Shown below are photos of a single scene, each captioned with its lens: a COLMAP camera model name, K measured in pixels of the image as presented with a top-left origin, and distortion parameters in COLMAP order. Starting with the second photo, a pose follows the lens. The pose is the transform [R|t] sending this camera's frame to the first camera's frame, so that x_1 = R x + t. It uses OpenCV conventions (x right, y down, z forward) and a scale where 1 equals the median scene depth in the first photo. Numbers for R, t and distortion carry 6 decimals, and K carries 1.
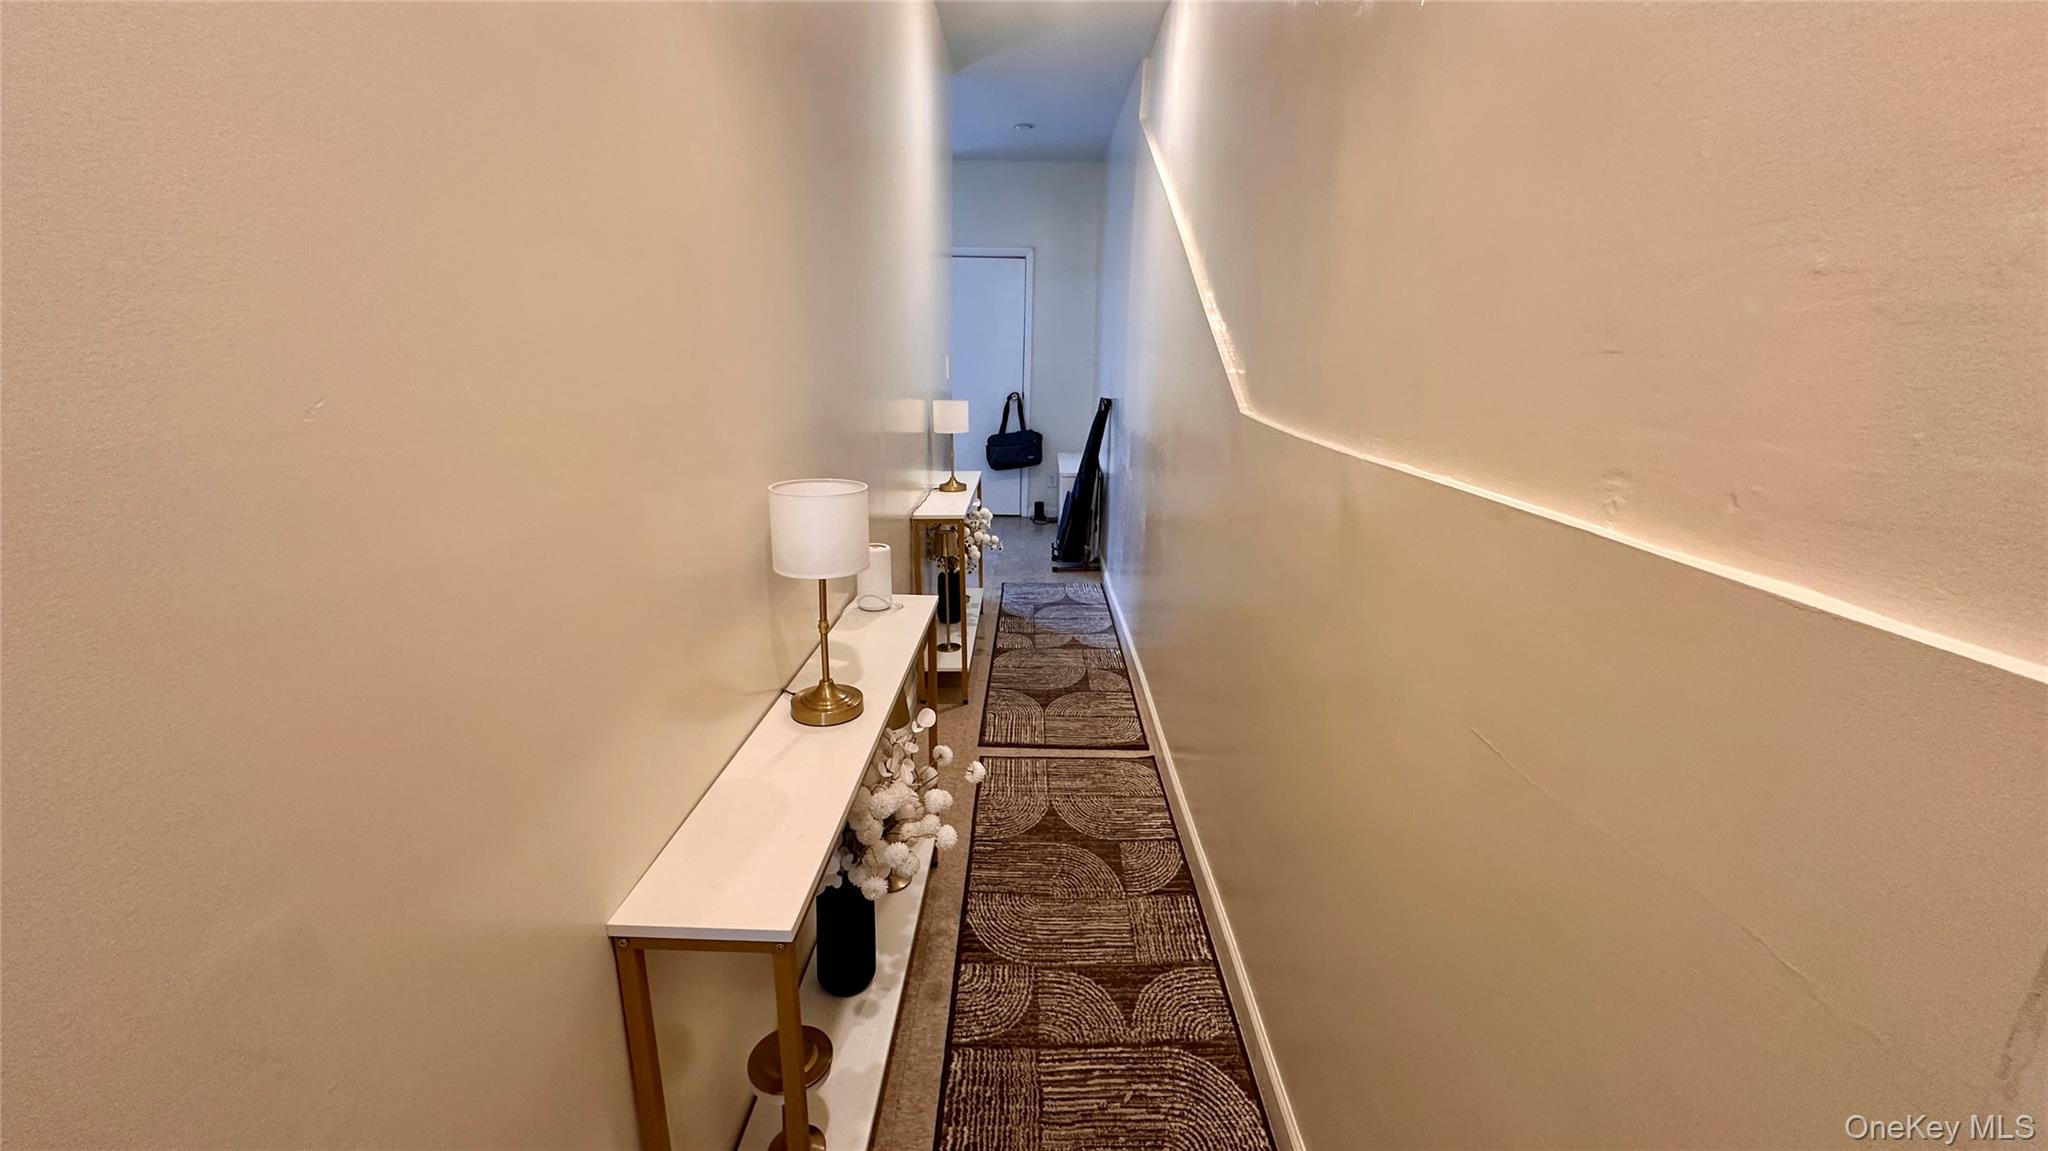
lens RADIAL K [[812.7, 0, 1024.0], [0, 812.7, 575.5], [0, 0, 1]] dist [-0.008993, -0.000030]
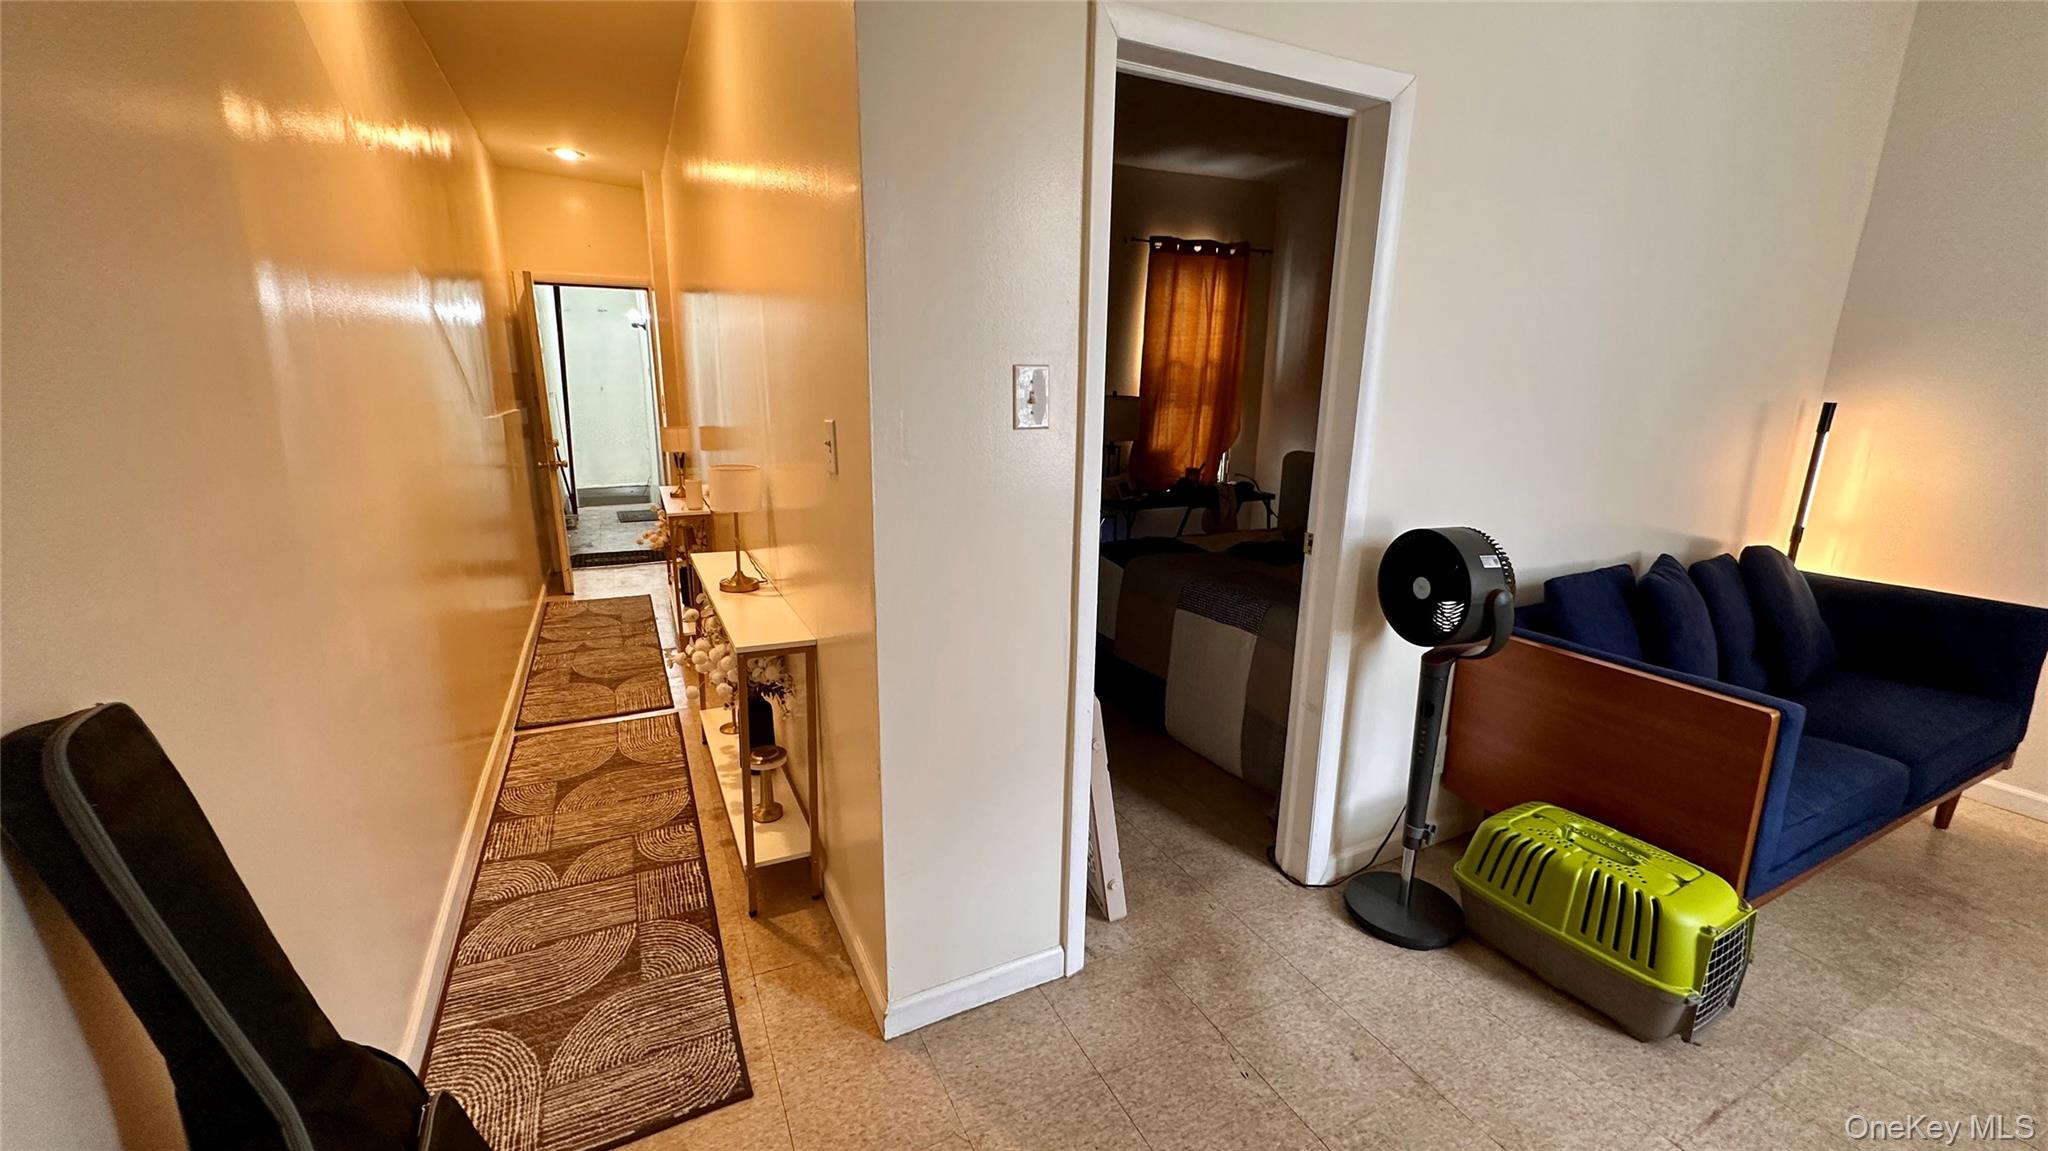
lens RADIAL K [[812.7, 0, 1024.0], [0, 812.7, 575.5], [0, 0, 1]] dist [-0.008993, -0.000030]
pose [[-0.890705, 0.075709, -0.448233, 0.008517], [-0.146933, 0.885156, 0.441485, -0.435513], [0.430181, 0.459093, -0.777289, 1.546778]]
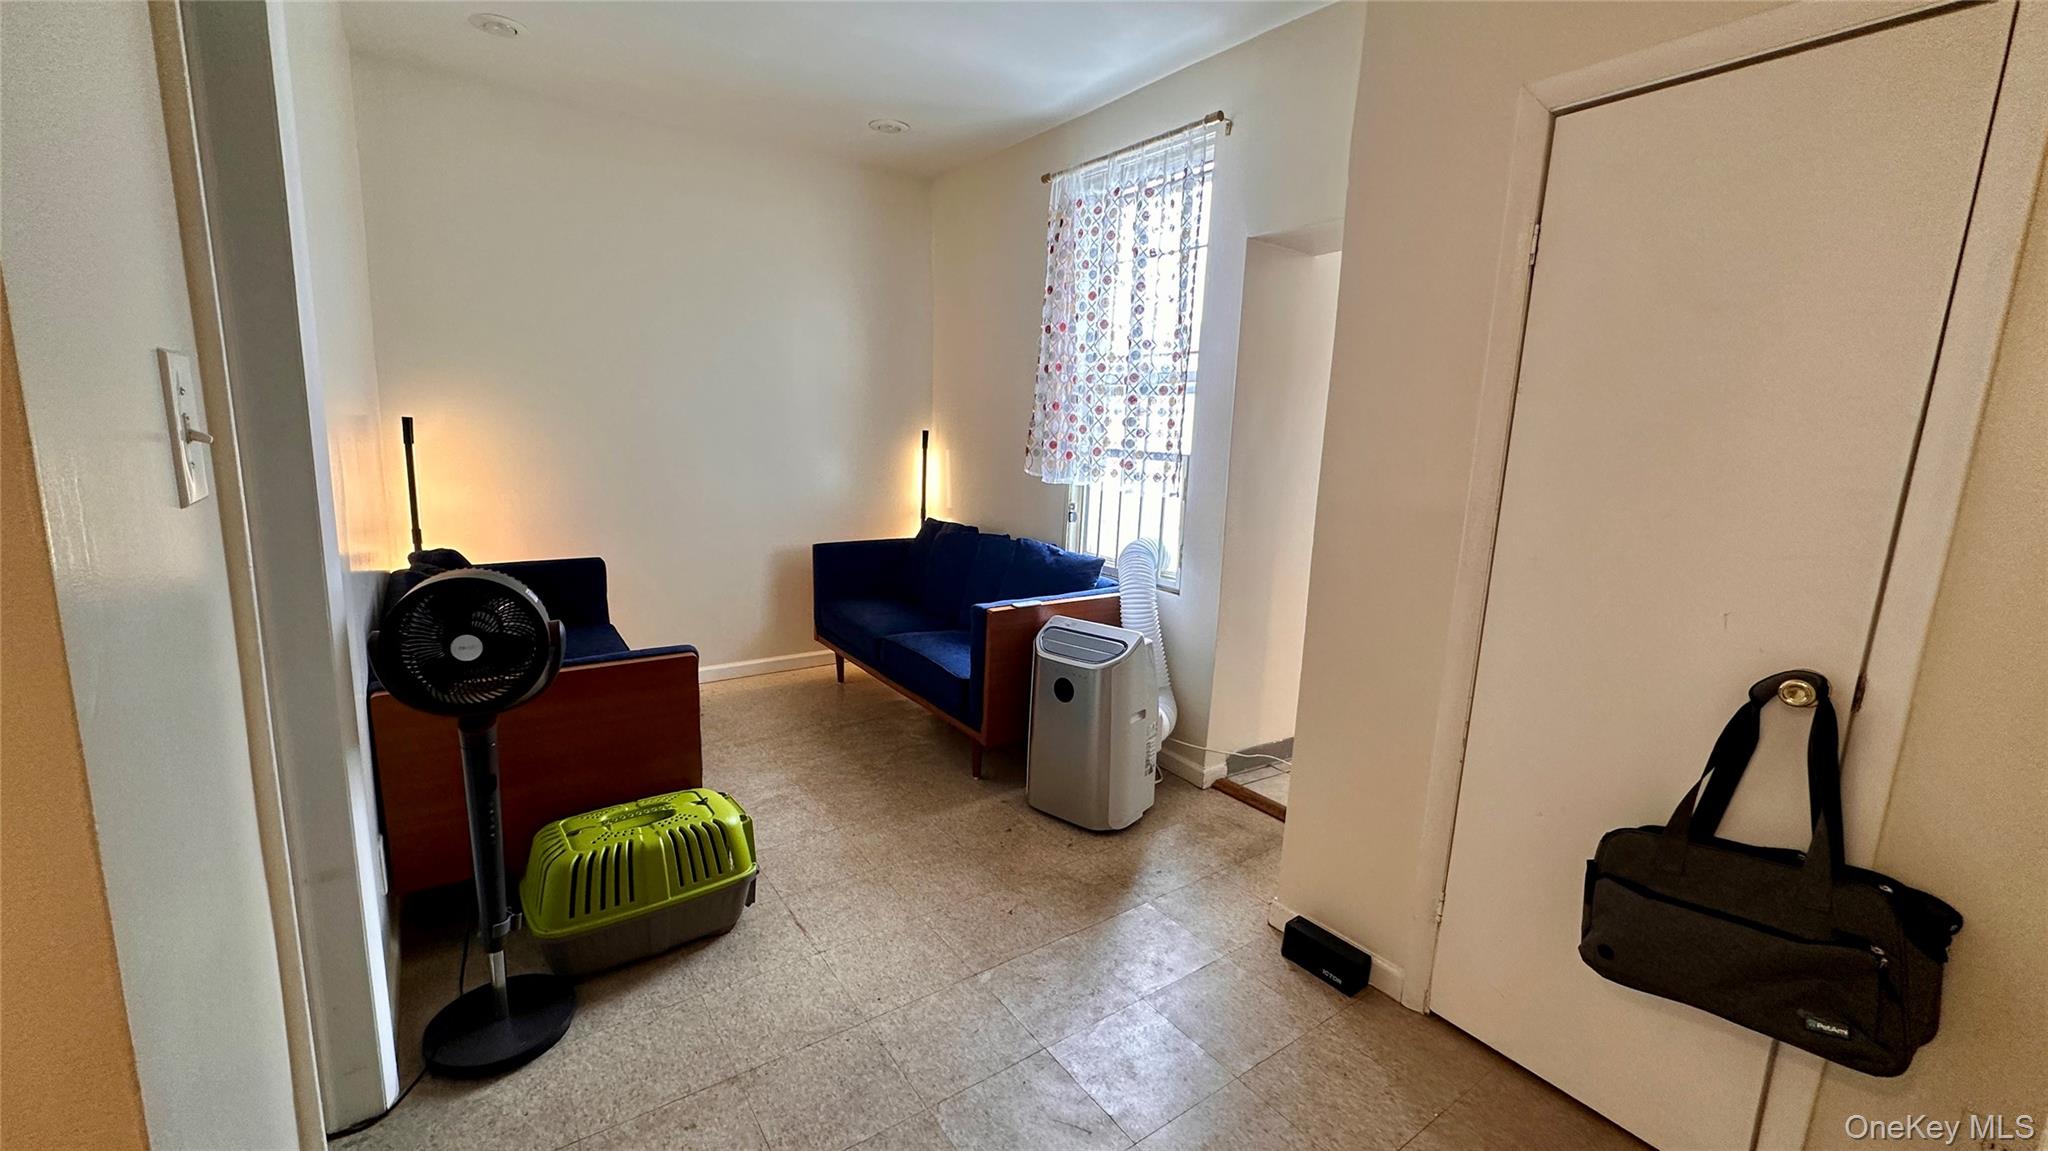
lens RADIAL K [[820.7, 0, 1016.5], [0, 820.7, 567.6], [0, 0, 1]] dist [-0.001955, -0.000102]
pose [[0.589997, 0.133096, -0.796360, 0.059041], [-0.236041, 0.971663, -0.012481, -0.351746], [0.772132, 0.195337, 0.604695, 1.243954]]
